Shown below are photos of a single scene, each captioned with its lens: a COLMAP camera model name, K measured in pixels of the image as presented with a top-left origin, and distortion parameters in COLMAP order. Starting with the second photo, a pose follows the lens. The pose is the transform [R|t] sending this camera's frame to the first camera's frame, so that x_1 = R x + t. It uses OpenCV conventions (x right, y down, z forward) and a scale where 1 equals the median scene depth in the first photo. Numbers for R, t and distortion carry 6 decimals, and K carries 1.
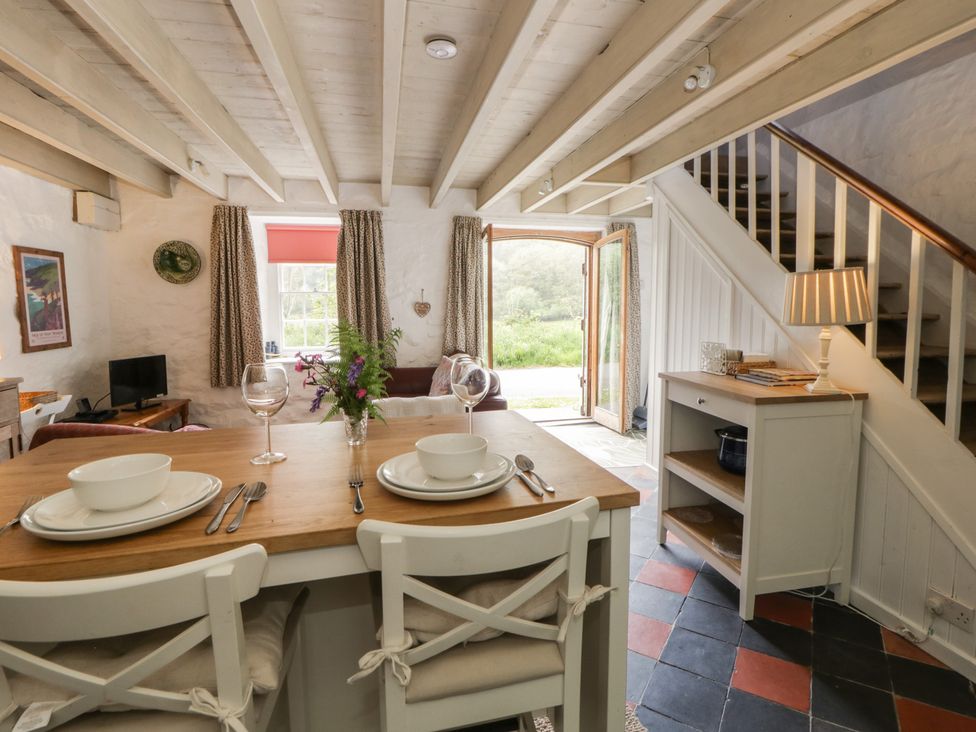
lens RADIAL K [[520.9, 0, 489.7], [0, 520.9, 364.2], [0, 0, 1]] dist [-0.006735, -0.008021]
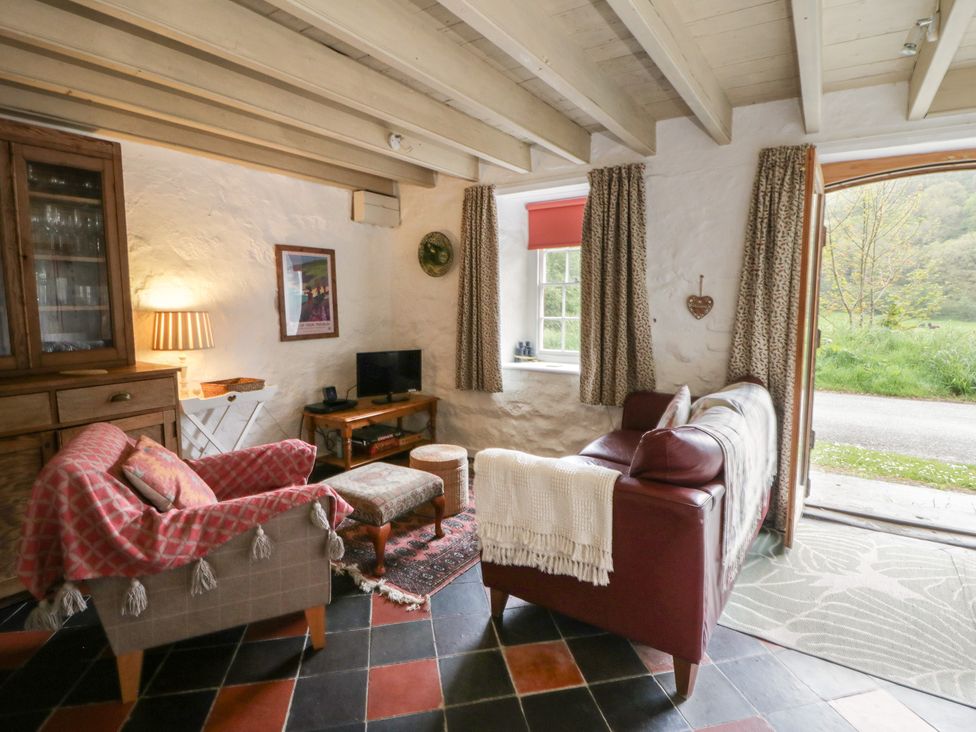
lens RADIAL K [[520.9, 0, 488.1], [0, 520.9, 360.9], [0, 0, 1]] dist [-0.006735, -0.008021]
pose [[0.707583, 0.085216, -0.701473, 0.154955], [-0.083205, 0.995844, 0.037048, -0.044047], [0.701714, 0.032152, 0.711732, 0.389041]]
